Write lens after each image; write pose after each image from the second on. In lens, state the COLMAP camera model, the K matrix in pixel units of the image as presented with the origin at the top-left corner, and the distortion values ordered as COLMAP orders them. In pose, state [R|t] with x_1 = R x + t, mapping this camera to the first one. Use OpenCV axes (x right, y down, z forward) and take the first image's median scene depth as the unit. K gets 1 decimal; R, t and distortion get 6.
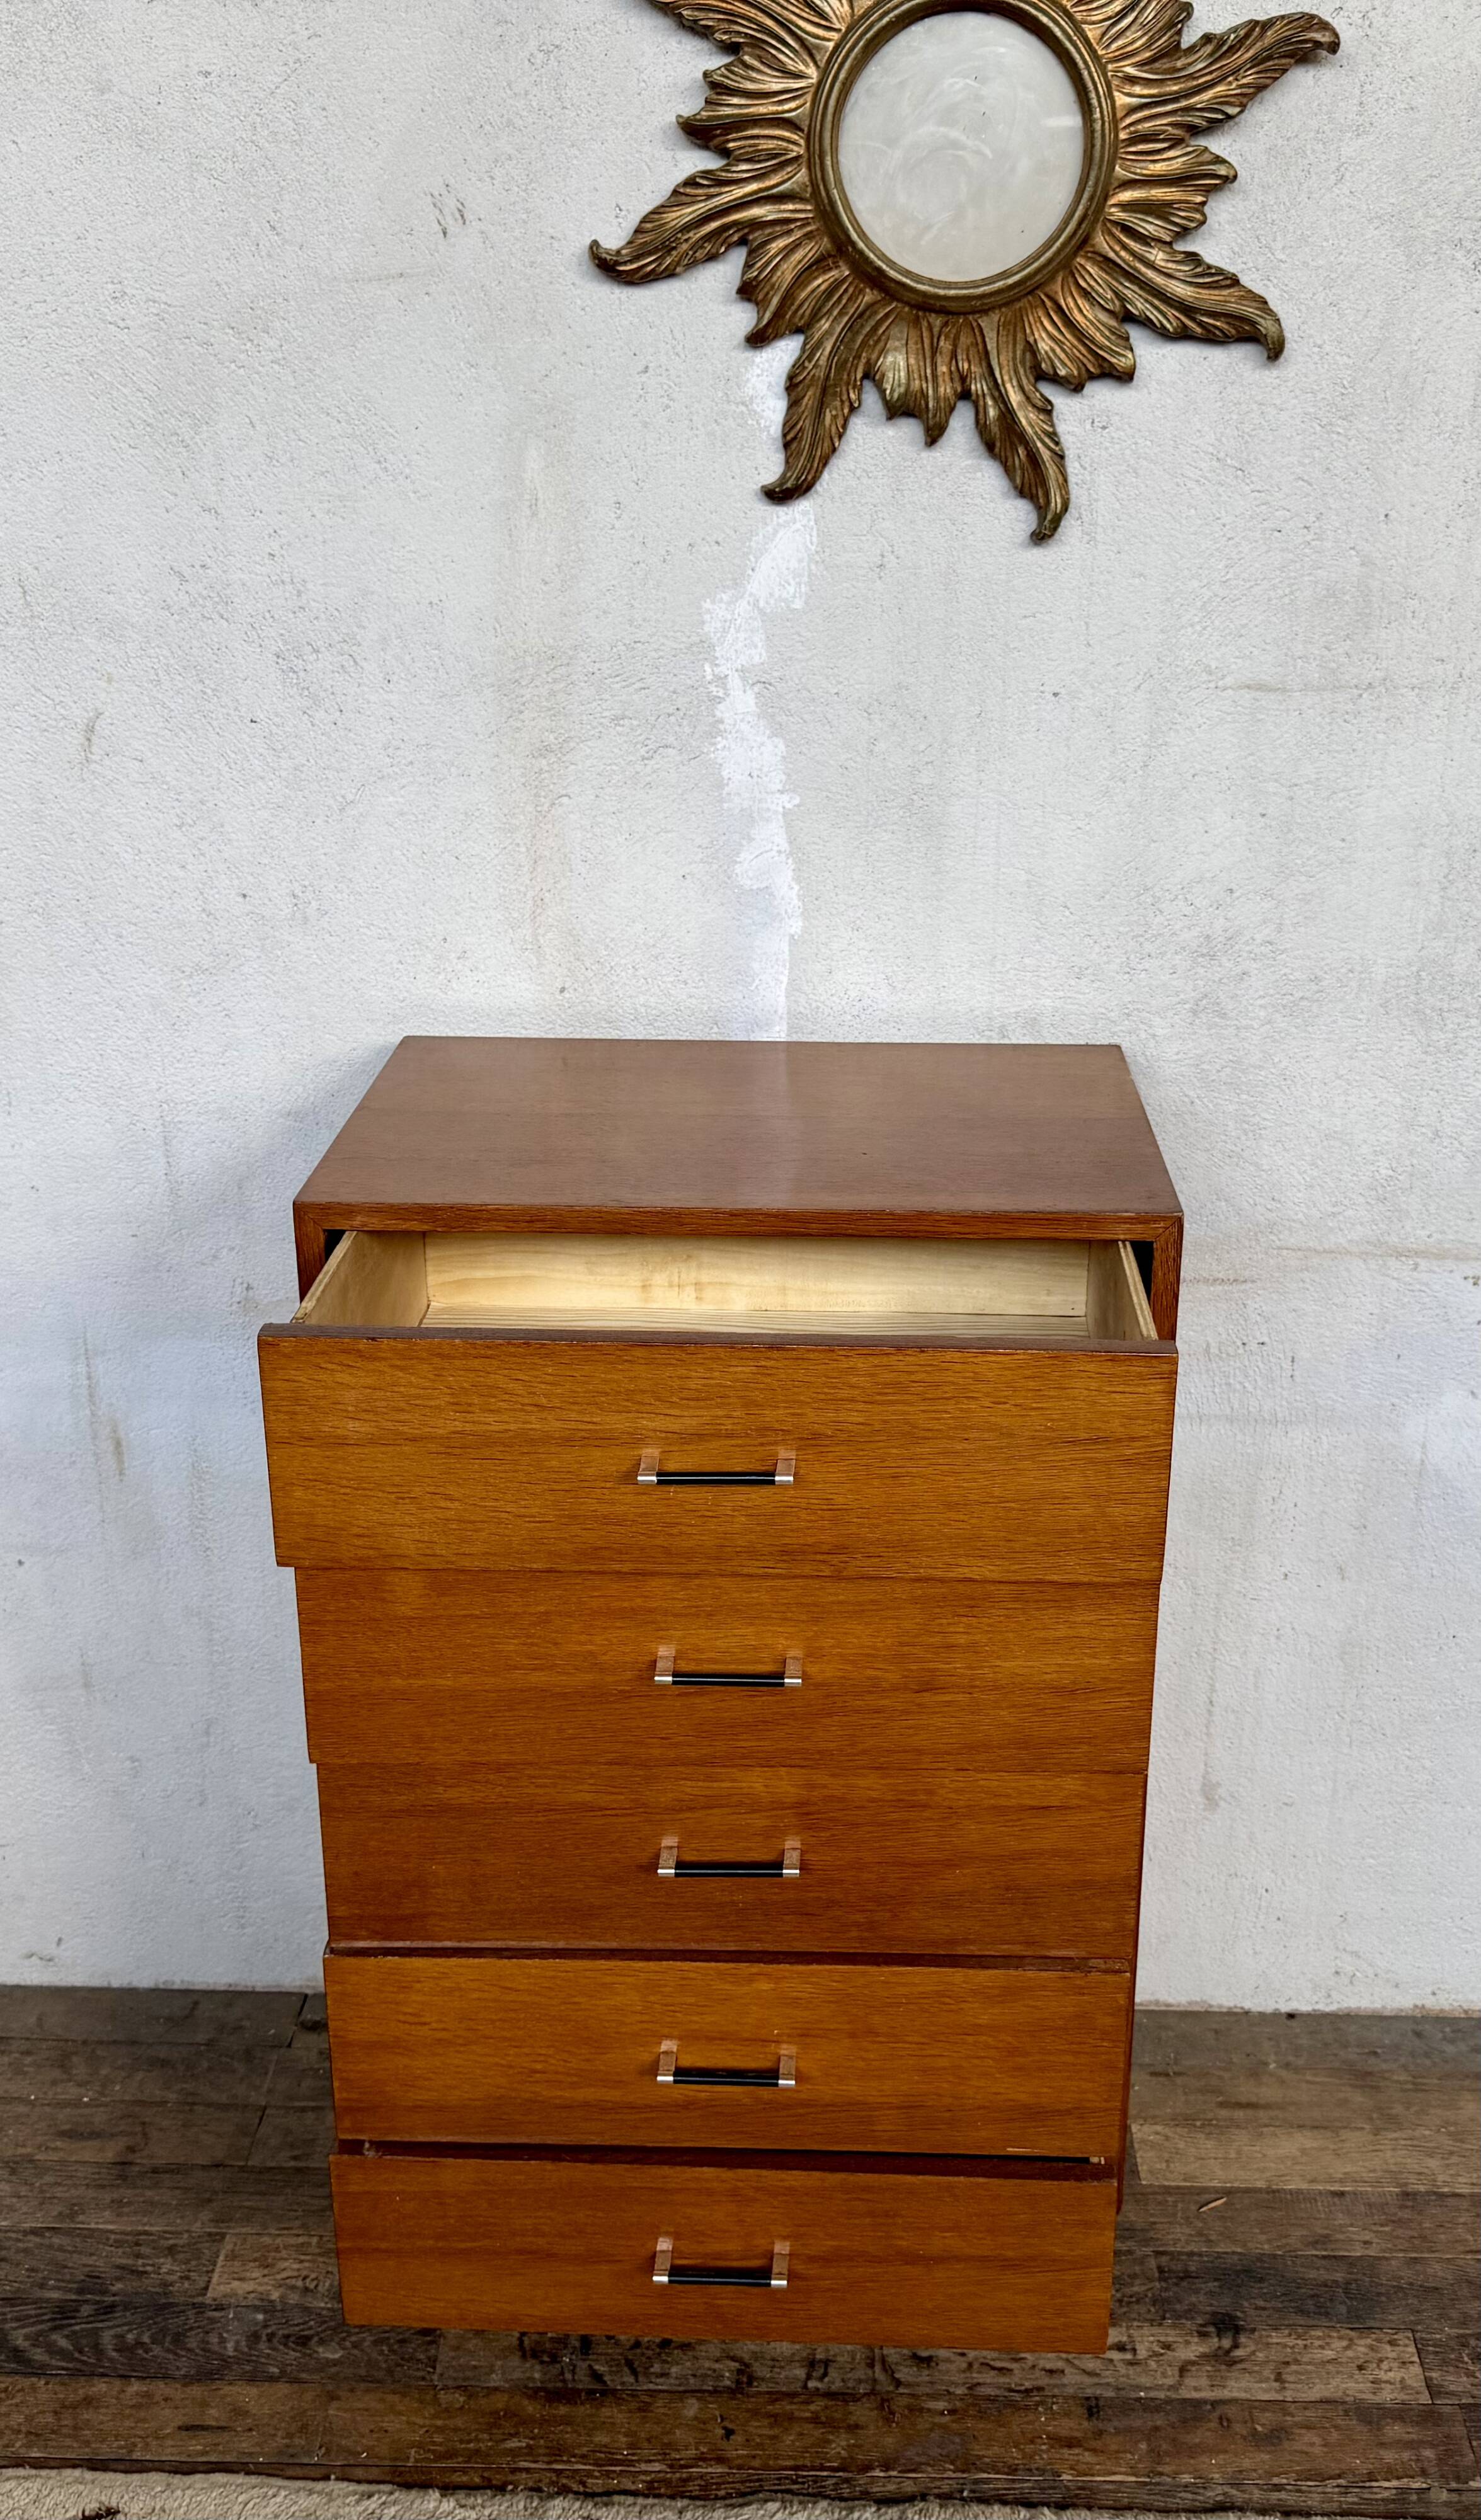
lens RADIAL K [[2340.4, 0, 803.4], [0, 2340.4, 1282.8], [0, 0, 1]] dist [0.190612, -0.423357]
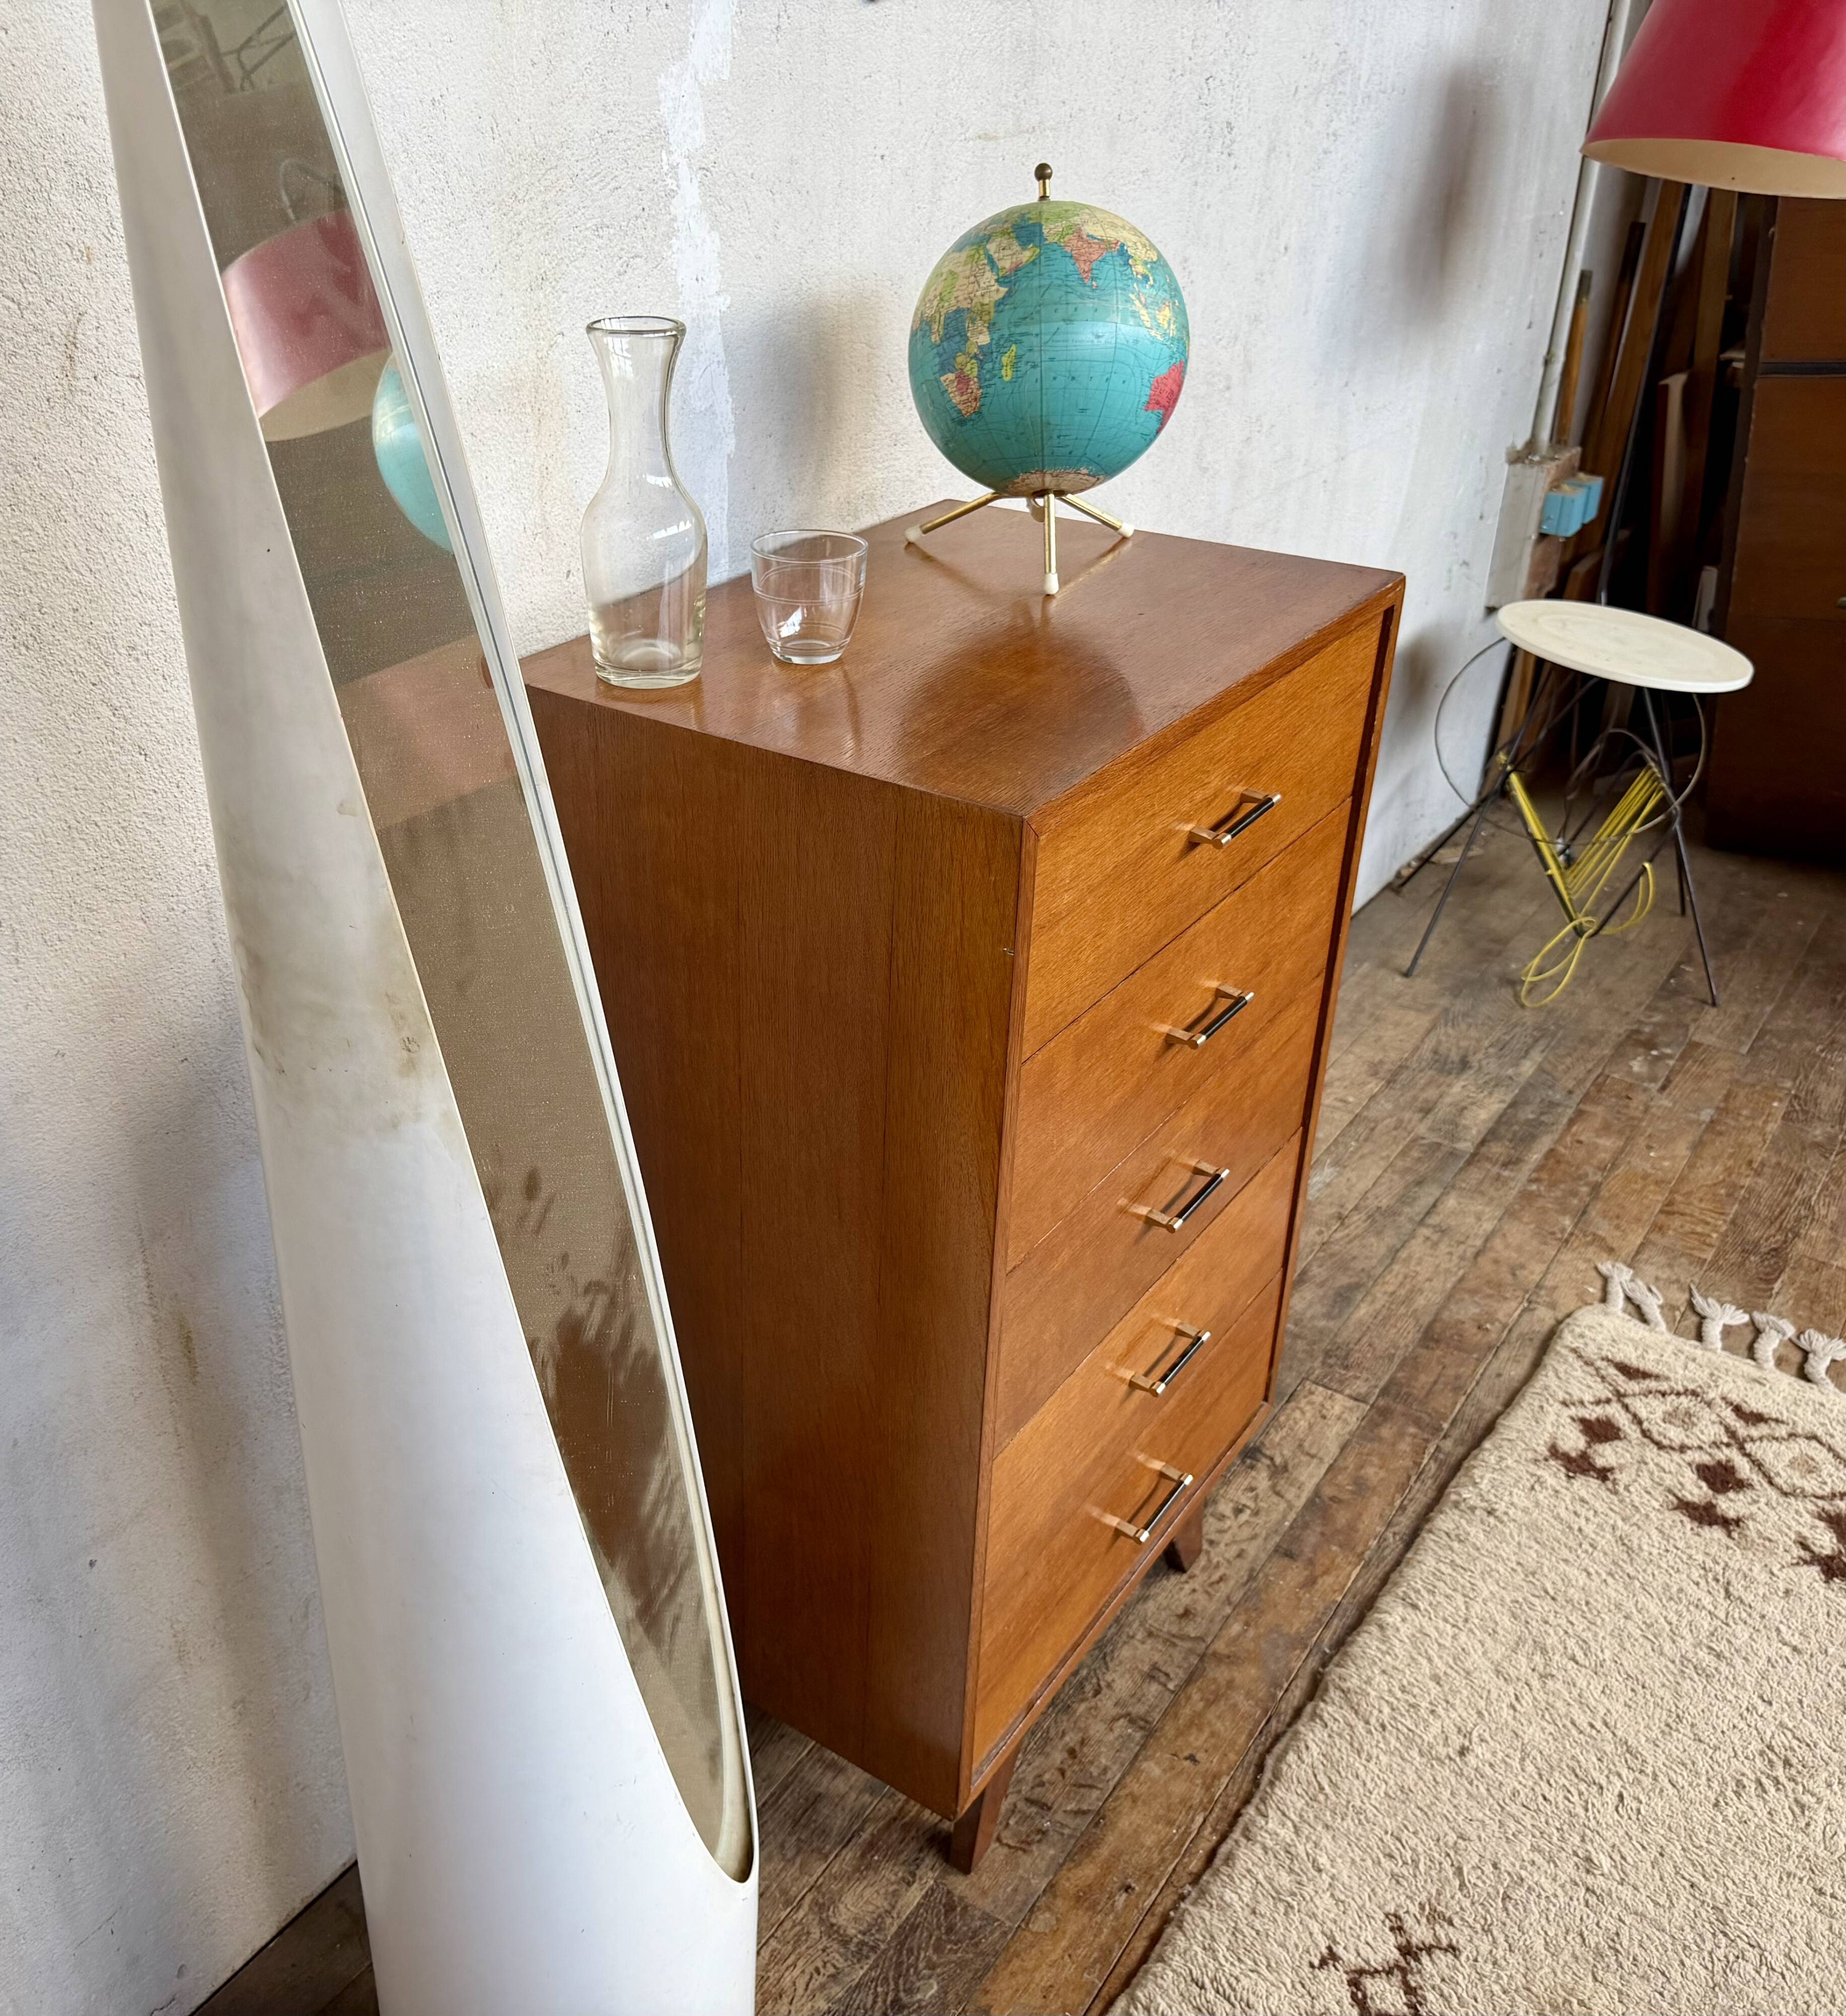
lens RADIAL K [[1897.4, 0, 792.7], [0, 1897.4, 1010.0], [0, 0, 1]] dist [0.149965, -0.343102]
pose [[0.567630, -0.398761, 0.720268, -0.637814], [0.297853, 0.915076, 0.271881, -0.148121], [-0.767515, 0.060207, 0.638197, 0.518337]]
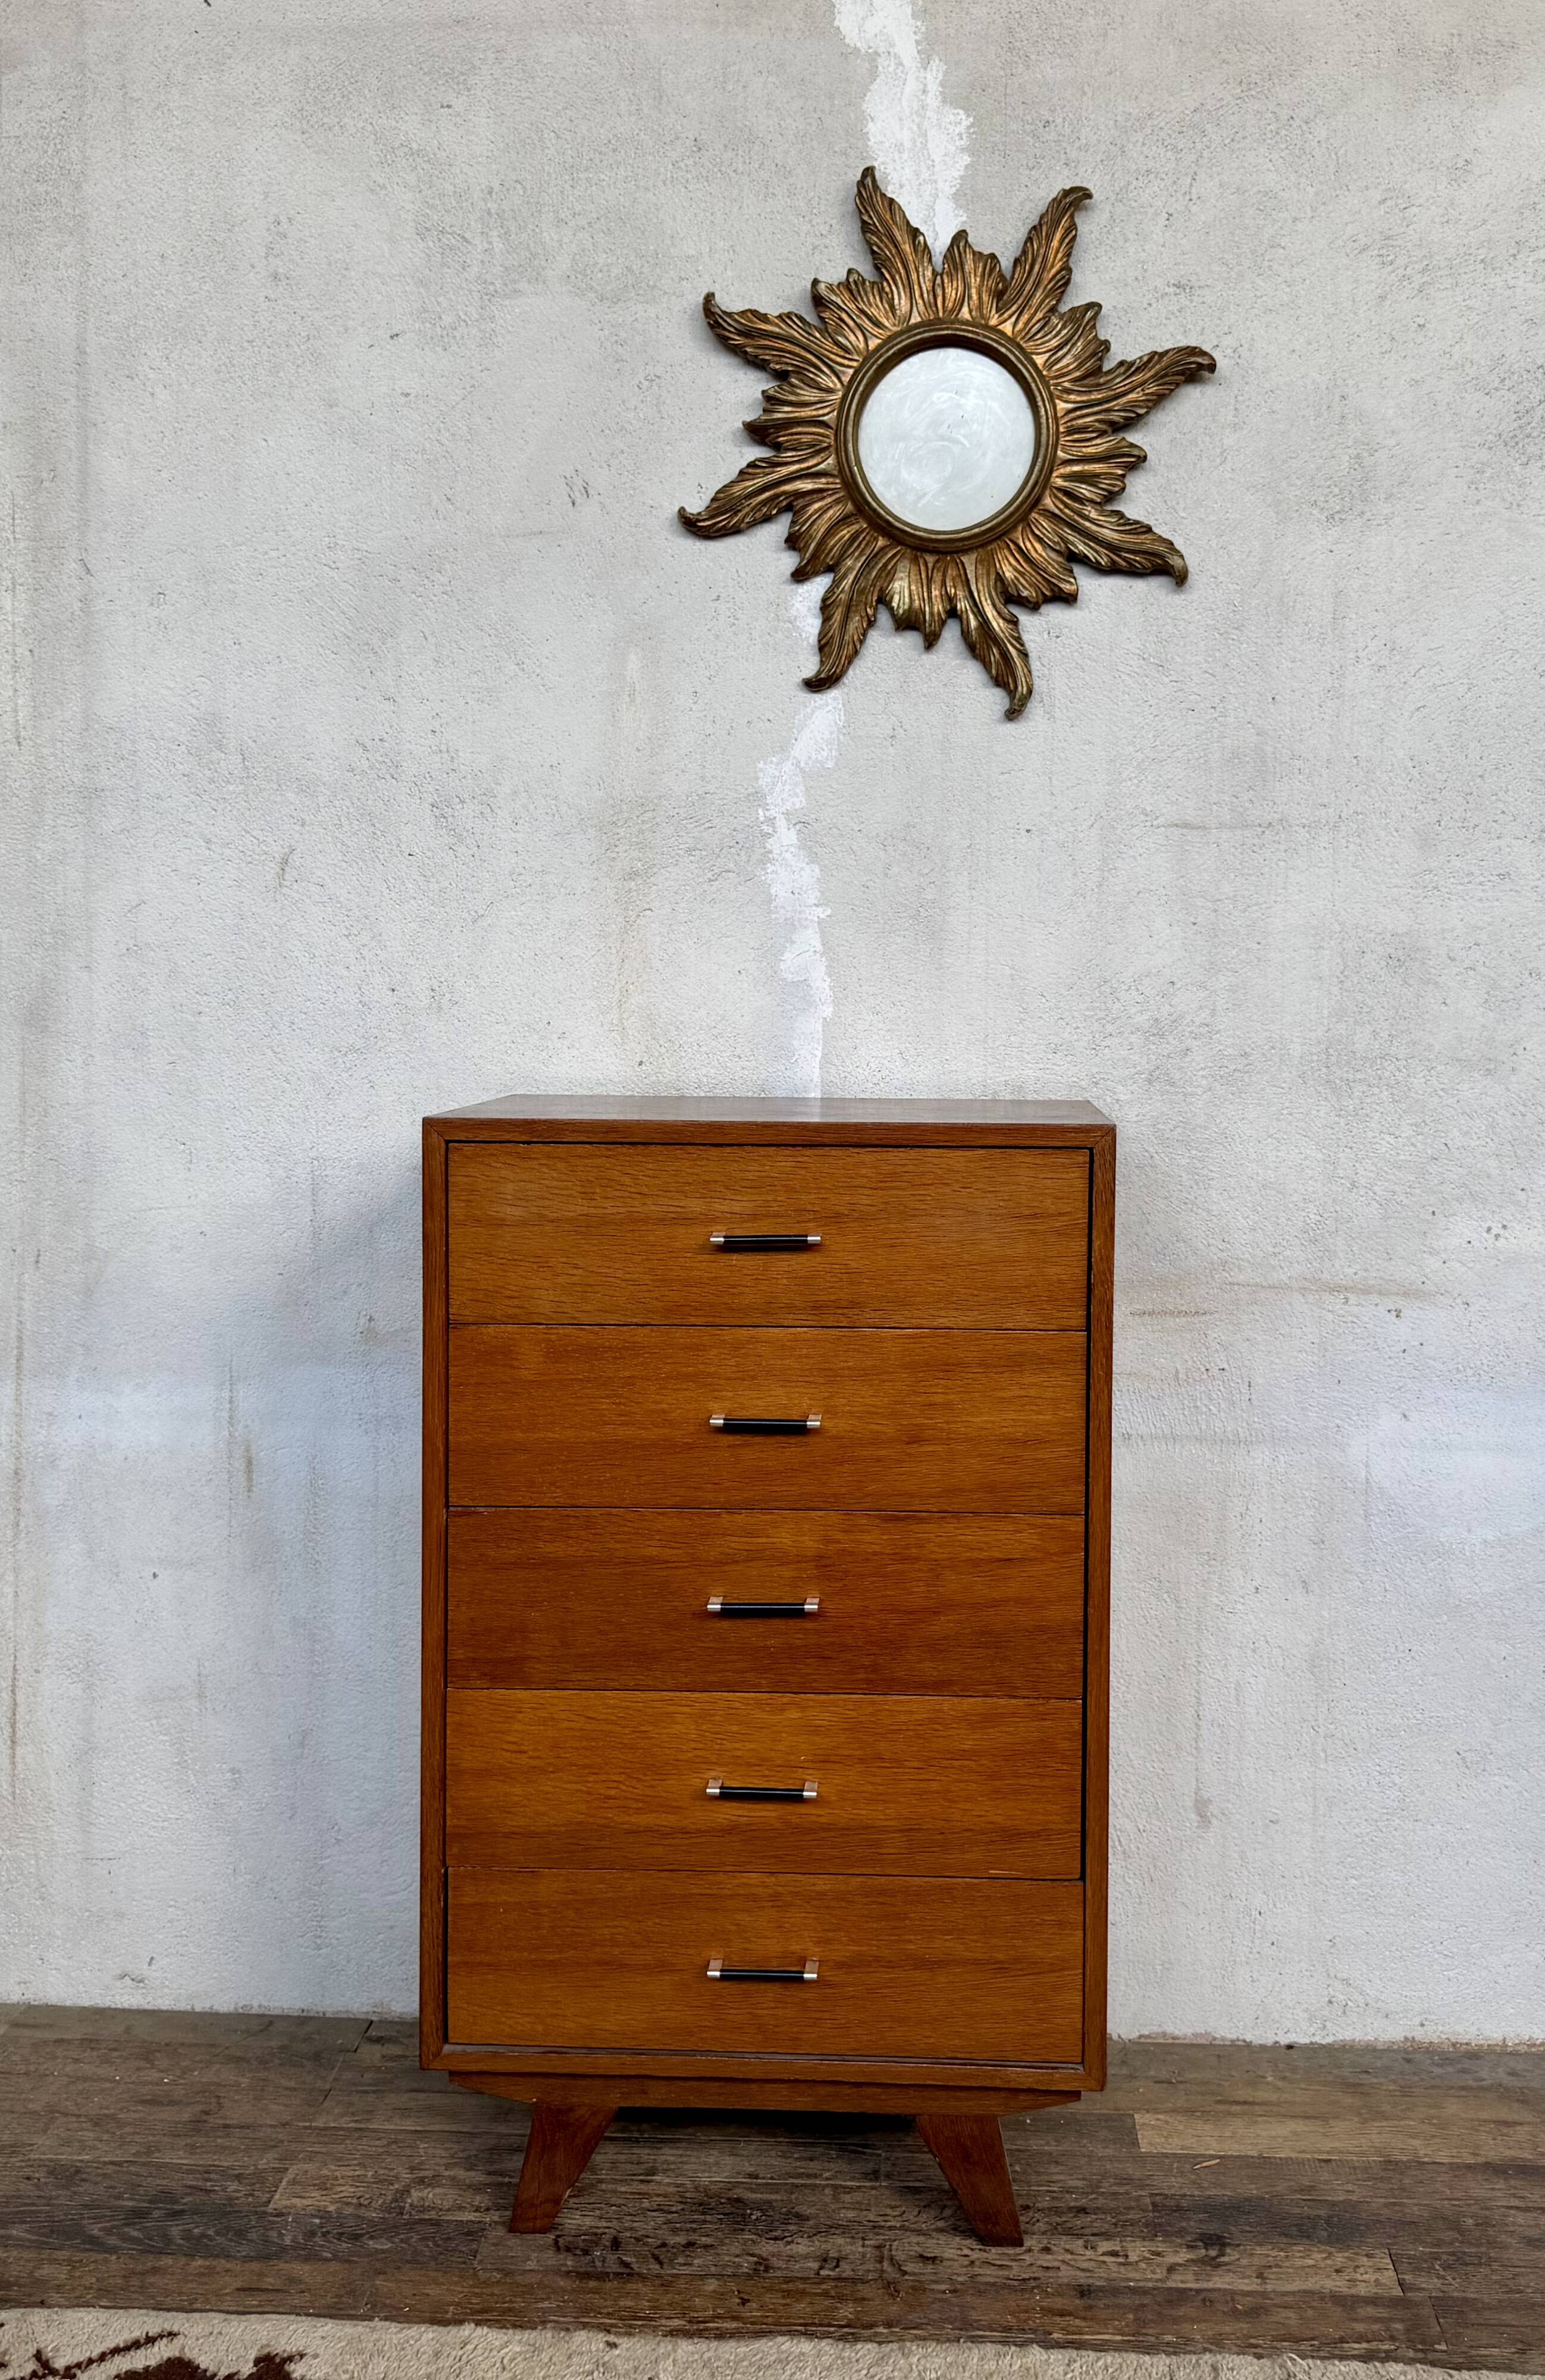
lens RADIAL K [[2345.2, 0, 851.6], [0, 2345.2, 1142.3], [0, 0, 1]] dist [0.183670, -0.381270]
pose [[0.999728, 0.002311, -0.023216, 0.039384], [-0.009105, 0.954821, -0.297044, 0.292513], [0.021481, 0.297174, 0.954582, -0.178760]]
